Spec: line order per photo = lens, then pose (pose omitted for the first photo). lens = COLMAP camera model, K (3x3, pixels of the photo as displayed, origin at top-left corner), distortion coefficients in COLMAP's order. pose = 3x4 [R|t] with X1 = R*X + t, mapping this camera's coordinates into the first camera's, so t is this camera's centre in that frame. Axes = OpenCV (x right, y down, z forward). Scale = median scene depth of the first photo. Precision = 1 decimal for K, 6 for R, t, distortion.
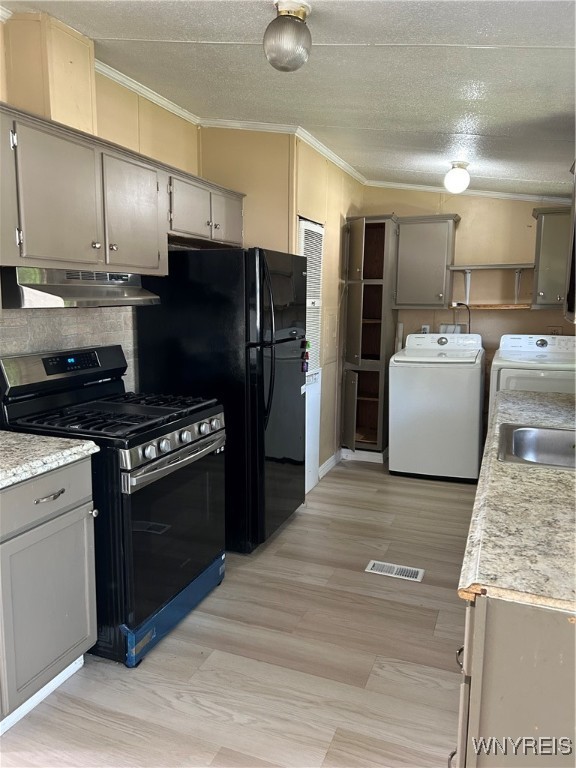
lens RADIAL K [[573.9, 0, 286.7], [0, 573.9, 383.2], [0, 0, 1]] dist [0.023336, -0.024477]
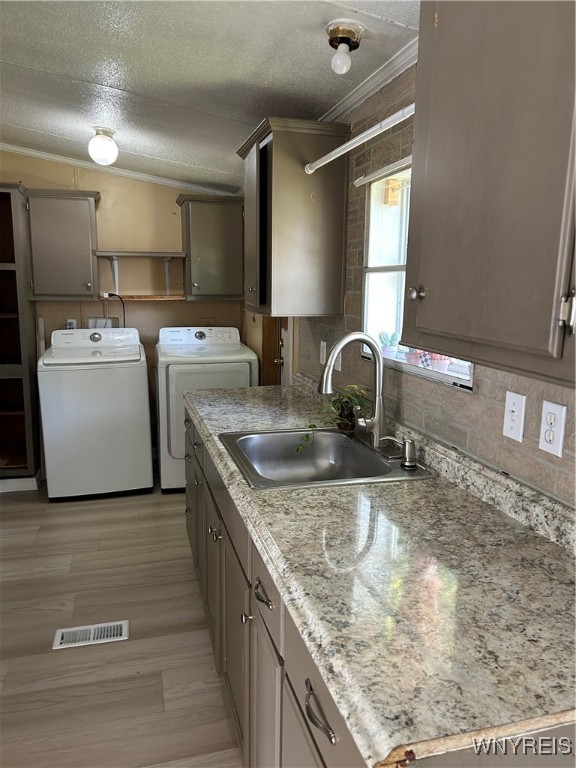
lens RADIAL K [[573.9, 0, 286.0], [0, 573.9, 383.9], [0, 0, 1]] dist [0.023336, -0.024477]
pose [[0.800919, -0.091468, 0.591746, -0.022317], [0.082123, 0.995705, 0.042757, -0.017125], [-0.593115, 0.014351, 0.804990, 0.133393]]
